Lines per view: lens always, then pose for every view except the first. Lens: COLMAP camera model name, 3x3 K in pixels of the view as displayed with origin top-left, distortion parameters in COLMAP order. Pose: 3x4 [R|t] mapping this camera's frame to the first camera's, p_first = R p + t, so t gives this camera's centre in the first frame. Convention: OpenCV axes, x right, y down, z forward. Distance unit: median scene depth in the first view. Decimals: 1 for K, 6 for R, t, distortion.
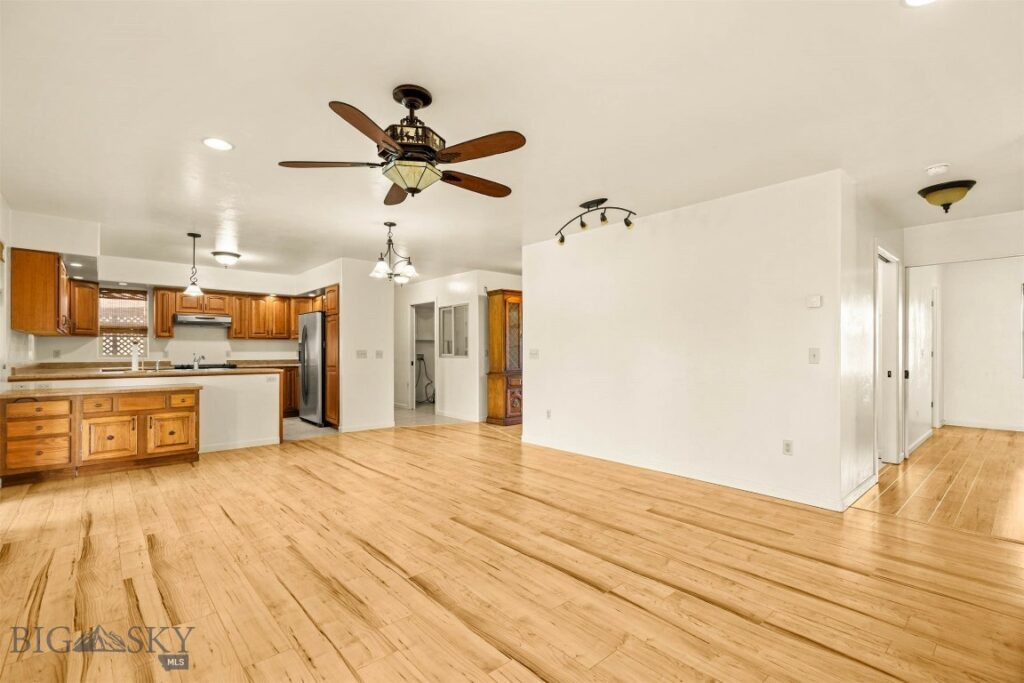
lens RADIAL K [[465.7, 0, 509.9], [0, 465.7, 350.2], [0, 0, 1]] dist [0.011833, -0.001130]
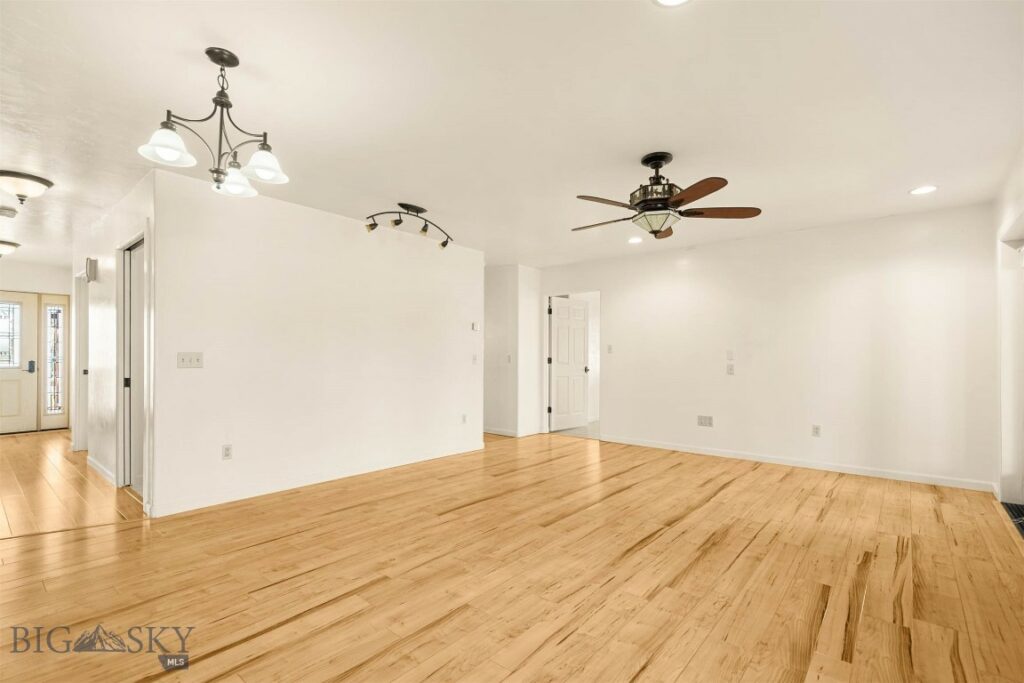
lens RADIAL K [[465.7, 0, 515.8], [0, 465.7, 356.1], [0, 0, 1]] dist [0.011833, -0.001130]
pose [[-0.148335, 0.002306, 0.988934, -1.115587], [-0.006345, 0.999974, -0.003283, 0.004798], [-0.988917, -0.006762, -0.148317, 1.234858]]
